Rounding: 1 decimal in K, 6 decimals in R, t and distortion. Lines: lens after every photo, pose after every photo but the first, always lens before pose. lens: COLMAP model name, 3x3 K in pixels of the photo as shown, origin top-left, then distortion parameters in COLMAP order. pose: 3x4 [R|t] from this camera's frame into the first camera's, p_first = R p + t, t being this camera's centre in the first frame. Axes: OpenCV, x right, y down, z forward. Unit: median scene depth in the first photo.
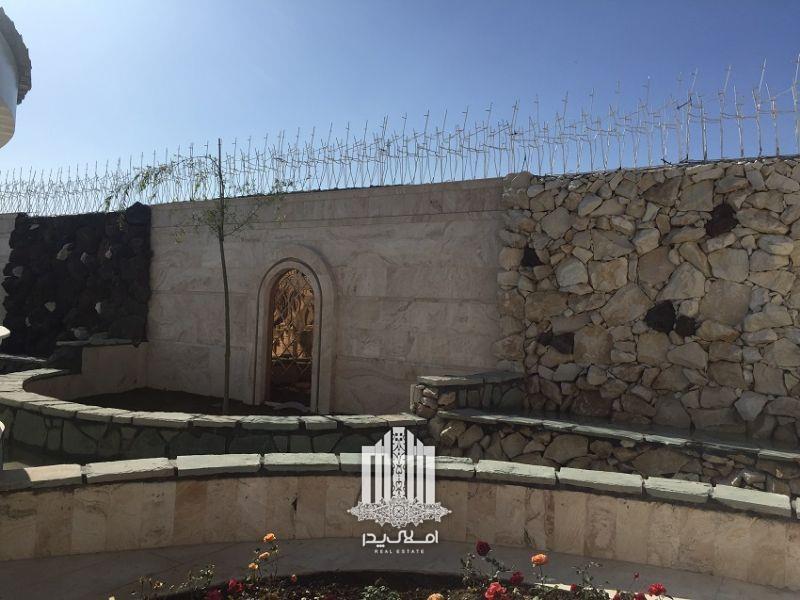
lens RADIAL K [[684.9, 0, 401.7], [0, 684.9, 296.8], [0, 0, 1]] dist [0.064806, -0.078283]
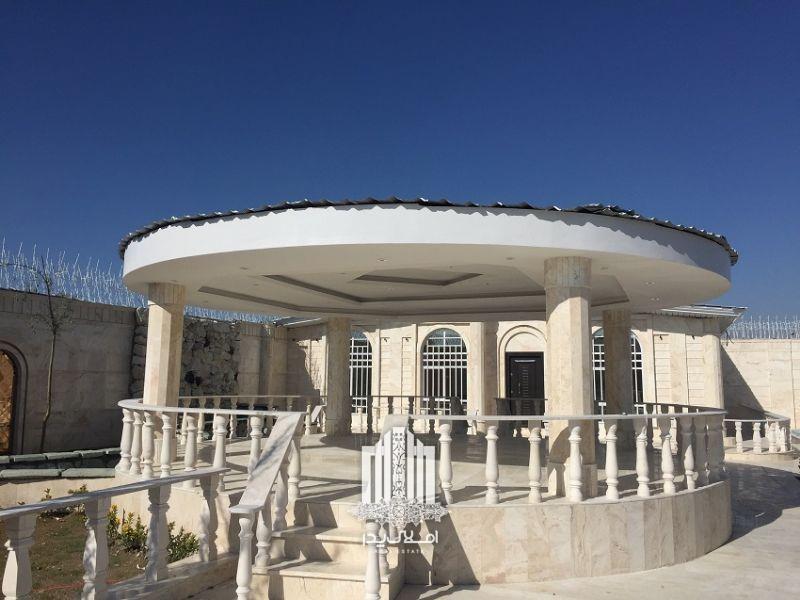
lens RADIAL K [[684.9, 0, 405.6], [0, 684.9, 299.5], [0, 0, 1]] dist [0.064806, -0.078283]
pose [[-0.209621, 0.069523, 0.975308, -2.114810], [-0.037348, 0.996172, -0.079038, -0.079702], [-0.977069, -0.052994, -0.206222, 0.725860]]
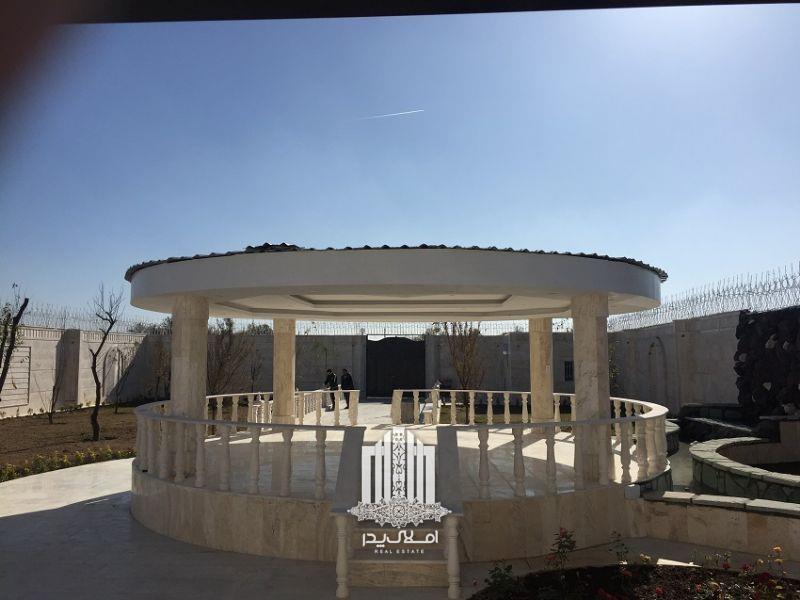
lens RADIAL K [[684.9, 0, 400.1], [0, 684.9, 306.0], [0, 0, 1]] dist [0.064806, -0.078283]
pose [[0.491852, -0.108183, -0.863932, 0.439521], [0.038454, 0.993982, -0.102576, -0.045752], [0.869829, 0.017231, 0.493052, -0.306370]]
